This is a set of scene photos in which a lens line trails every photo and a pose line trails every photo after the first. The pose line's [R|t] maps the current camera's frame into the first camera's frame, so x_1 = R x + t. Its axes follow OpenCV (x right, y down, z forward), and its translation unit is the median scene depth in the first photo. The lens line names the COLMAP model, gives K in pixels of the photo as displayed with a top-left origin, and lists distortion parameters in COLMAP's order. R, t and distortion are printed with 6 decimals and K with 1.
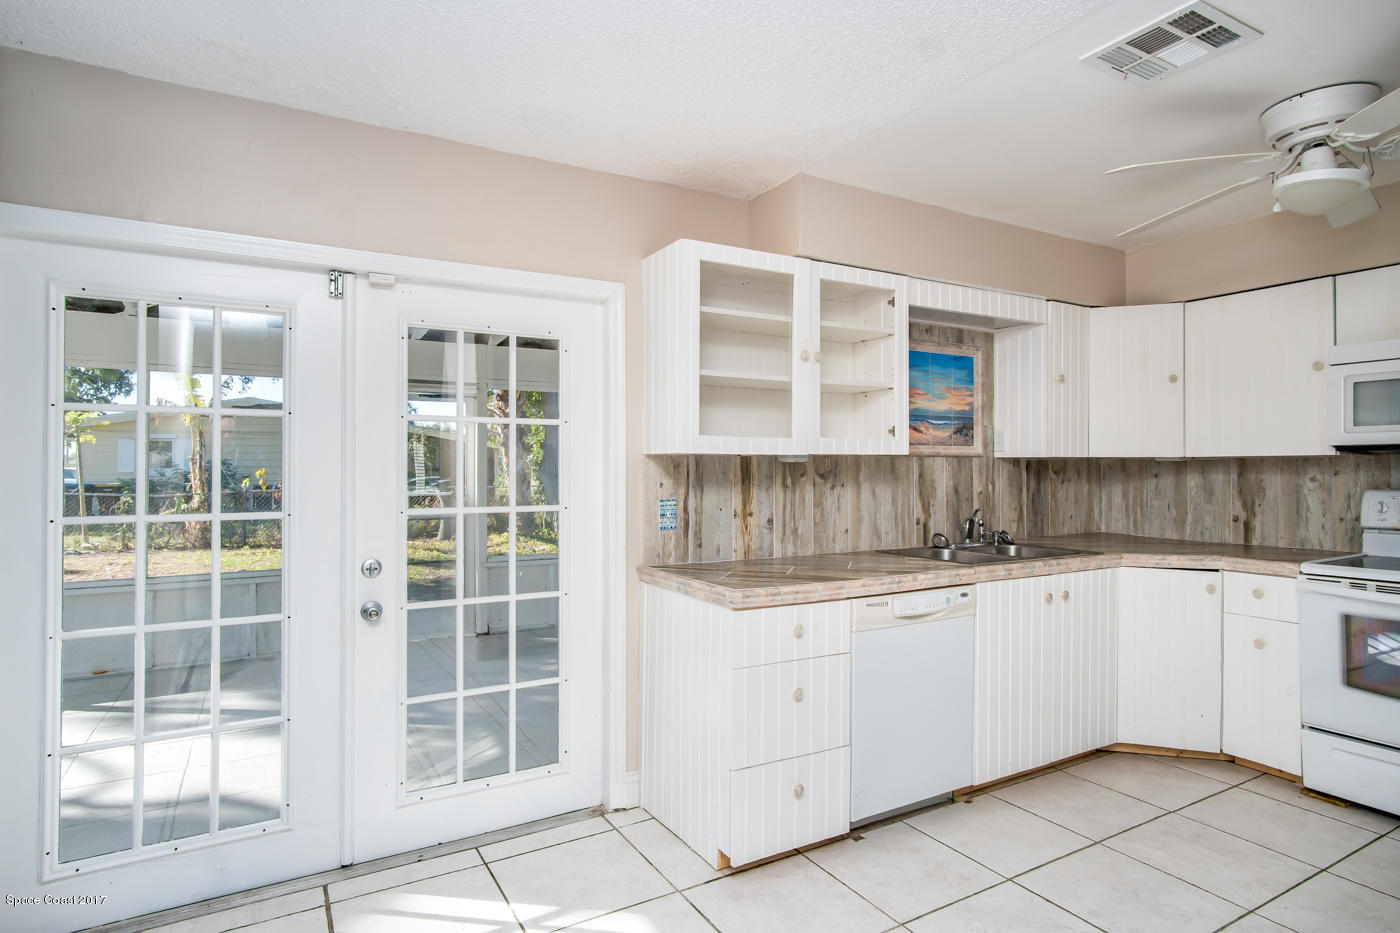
lens RADIAL K [[766.1, 0, 695.4], [0, 766.1, 479.0], [0, 0, 1]] dist [0.000052, 0.004124]
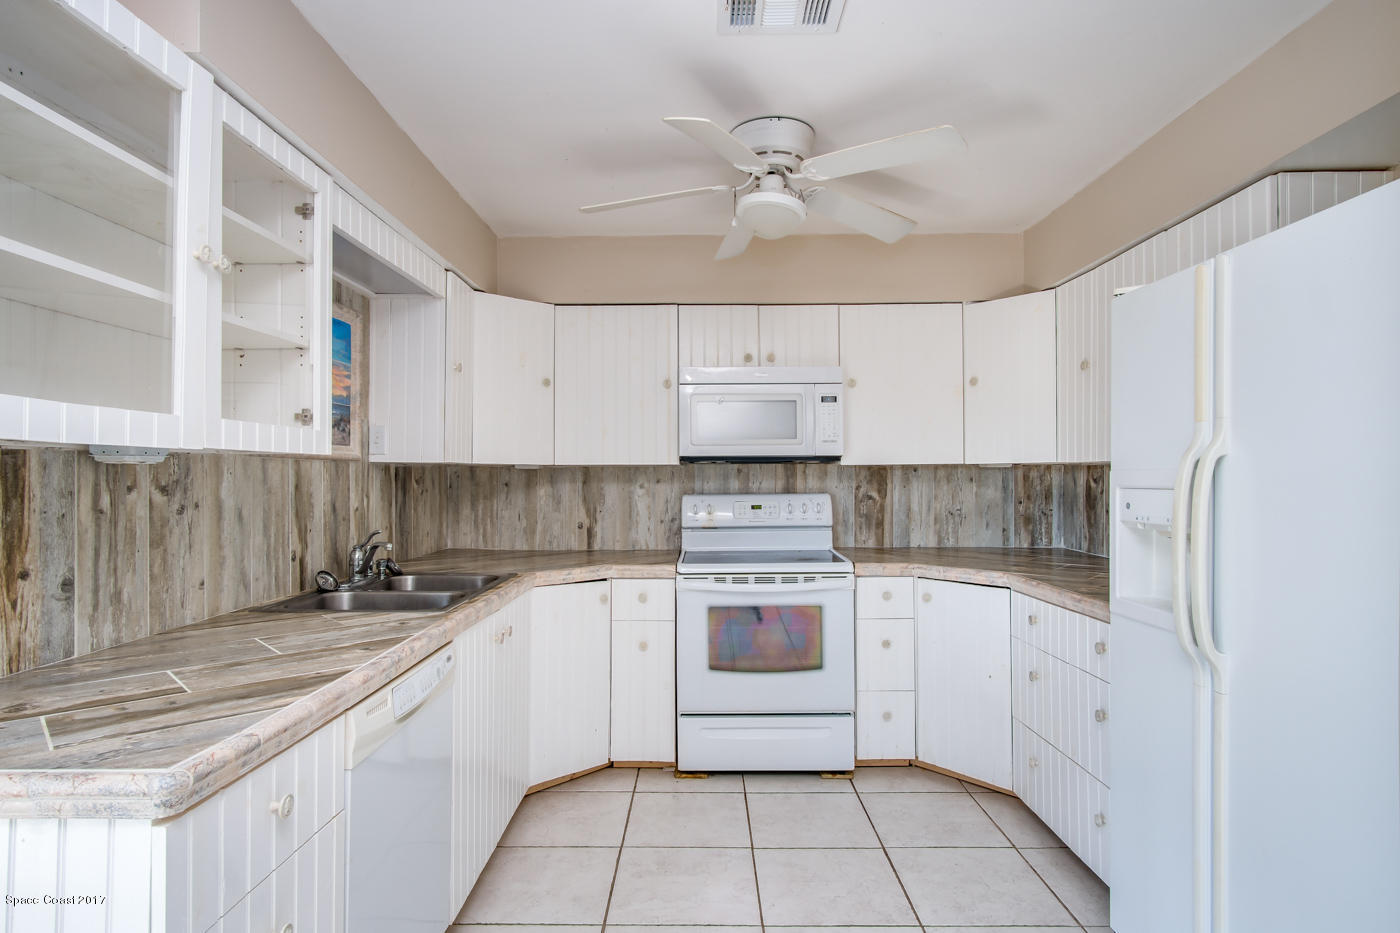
lens RADIAL K [[766.1, 0, 695.4], [0, 766.1, 479.0], [0, 0, 1]] dist [0.000052, 0.004124]
pose [[0.511346, -0.002255, 0.859372, -0.107829], [0.012797, 0.999906, -0.004991, -0.003960], [-0.859280, 0.013550, 0.511326, 0.371865]]
